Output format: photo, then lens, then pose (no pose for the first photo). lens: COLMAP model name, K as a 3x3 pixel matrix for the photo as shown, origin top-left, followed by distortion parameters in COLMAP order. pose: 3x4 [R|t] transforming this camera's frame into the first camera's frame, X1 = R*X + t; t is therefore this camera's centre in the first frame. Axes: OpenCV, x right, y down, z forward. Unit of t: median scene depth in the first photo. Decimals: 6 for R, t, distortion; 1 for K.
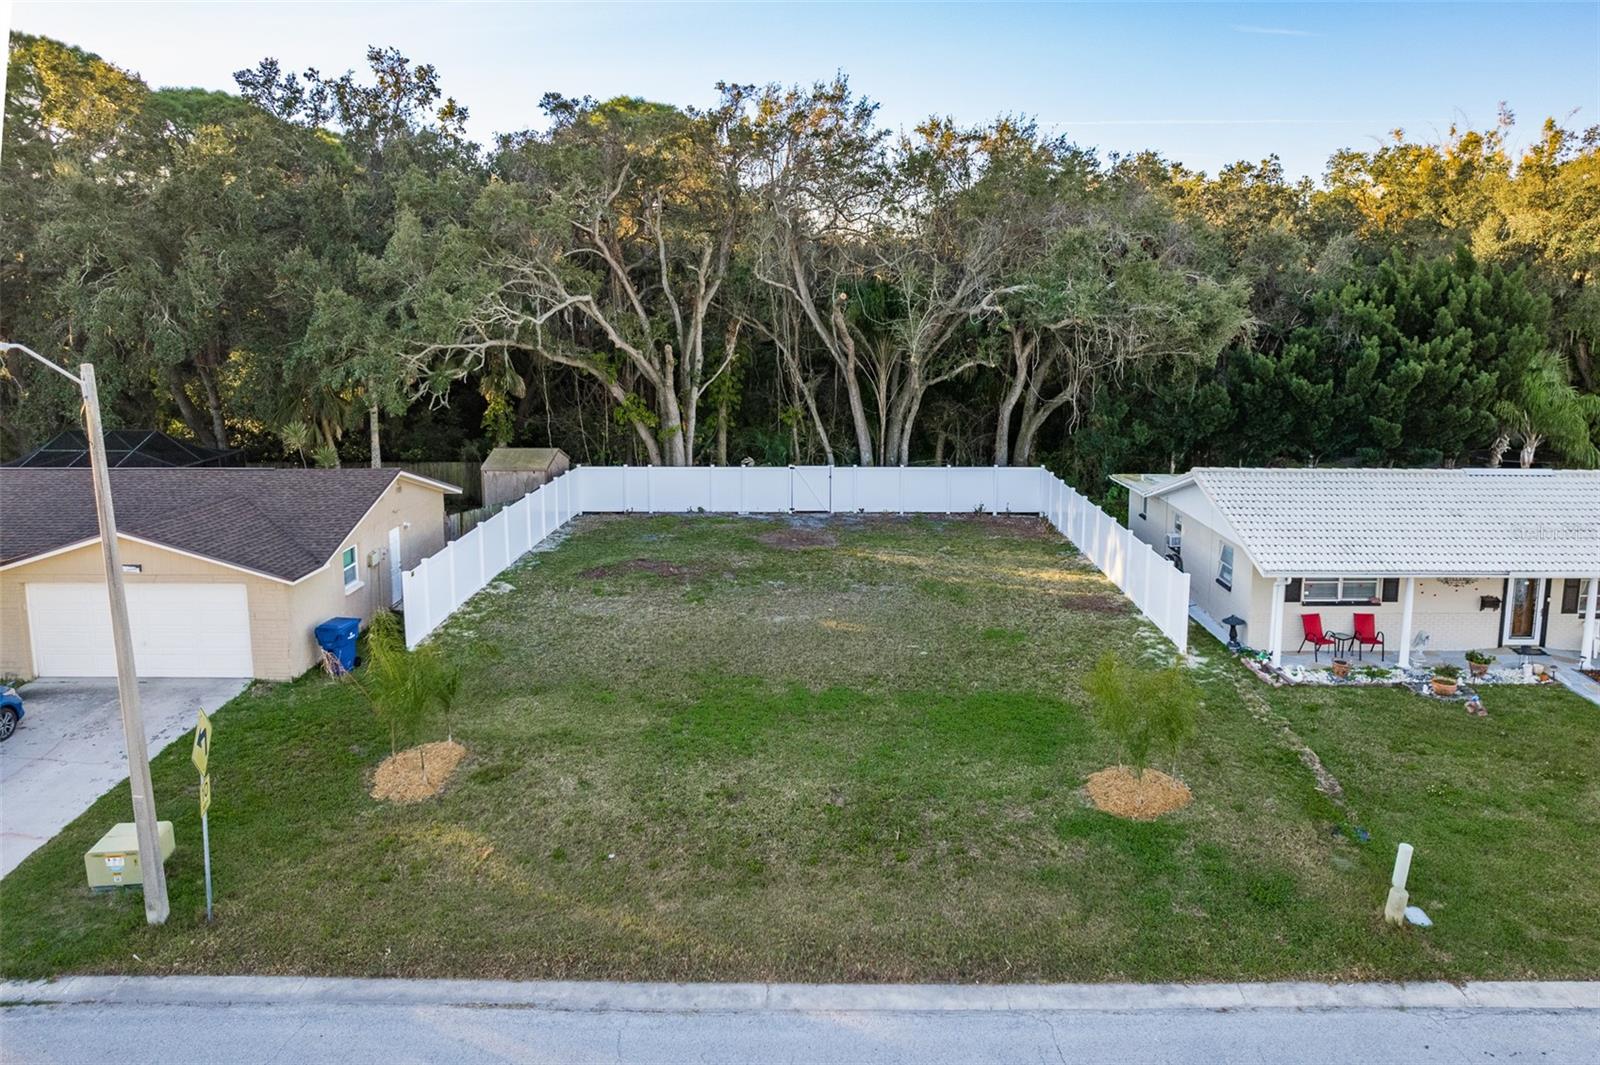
lens RADIAL K [[1089.0, 0, 836.9], [0, 1089.0, 491.7], [0, 0, 1]] dist [-0.080563, 0.055676]
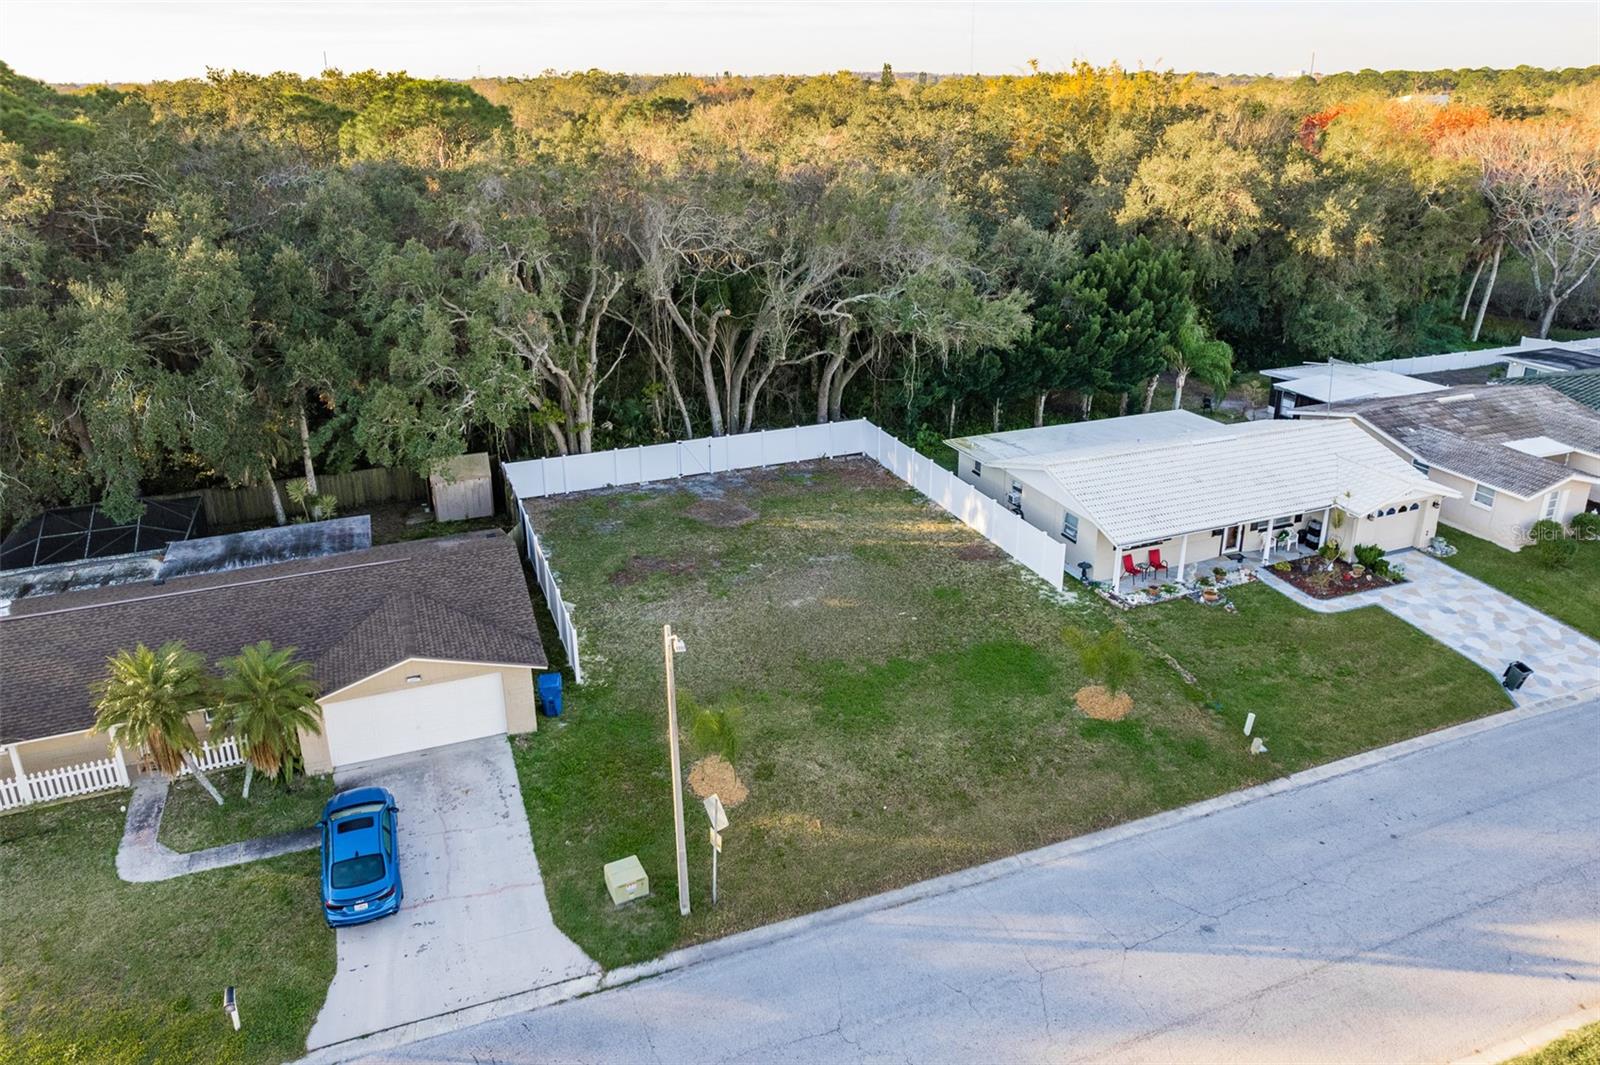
lens RADIAL K [[1068.0, 0, 786.4], [0, 1068.0, 514.6], [0, 0, 1]] dist [-0.079412, 0.057270]
pose [[0.936347, -0.143572, 0.320376, -0.530221], [0.073080, 0.972276, 0.222122, -0.328825], [-0.343385, -0.184570, 0.920881, -0.284783]]
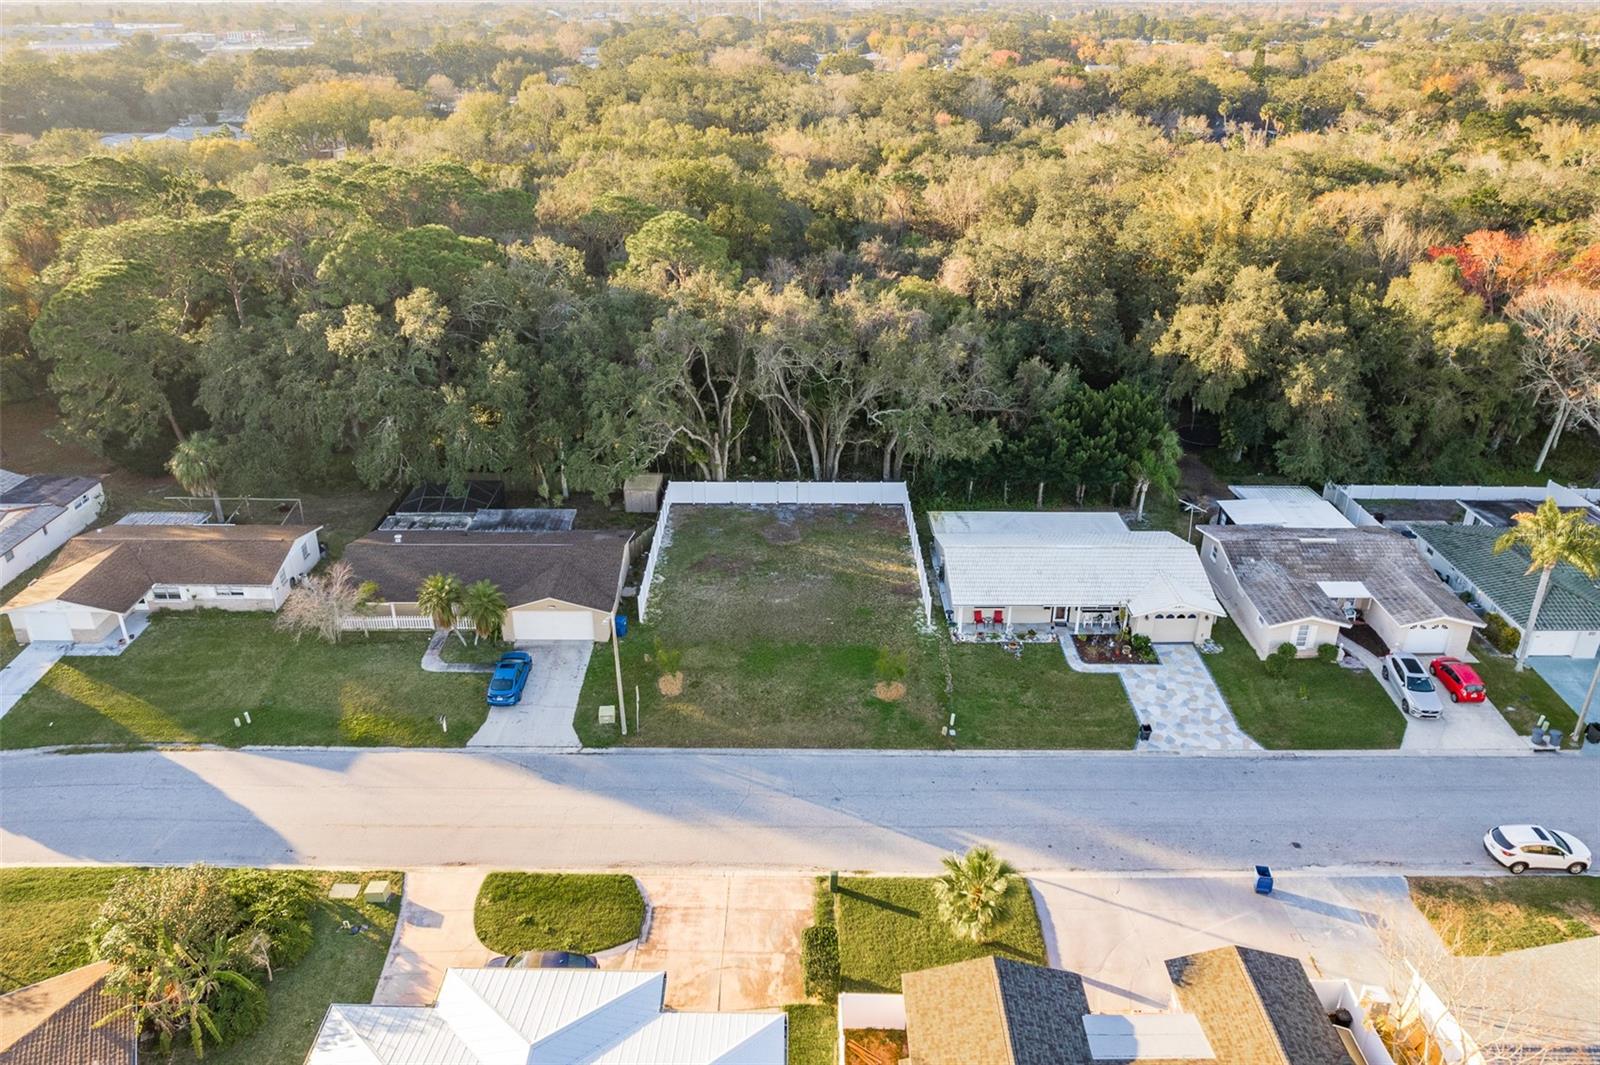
lens RADIAL K [[1068.0, 0, 786.4], [0, 1068.0, 514.6], [0, 0, 1]] dist [-0.079412, 0.057270]
pose [[0.999891, 0.001296, -0.014713, 0.005108], [0.002852, 0.960454, 0.278425, -0.816688], [0.014492, -0.278436, 0.960345, -1.414501]]
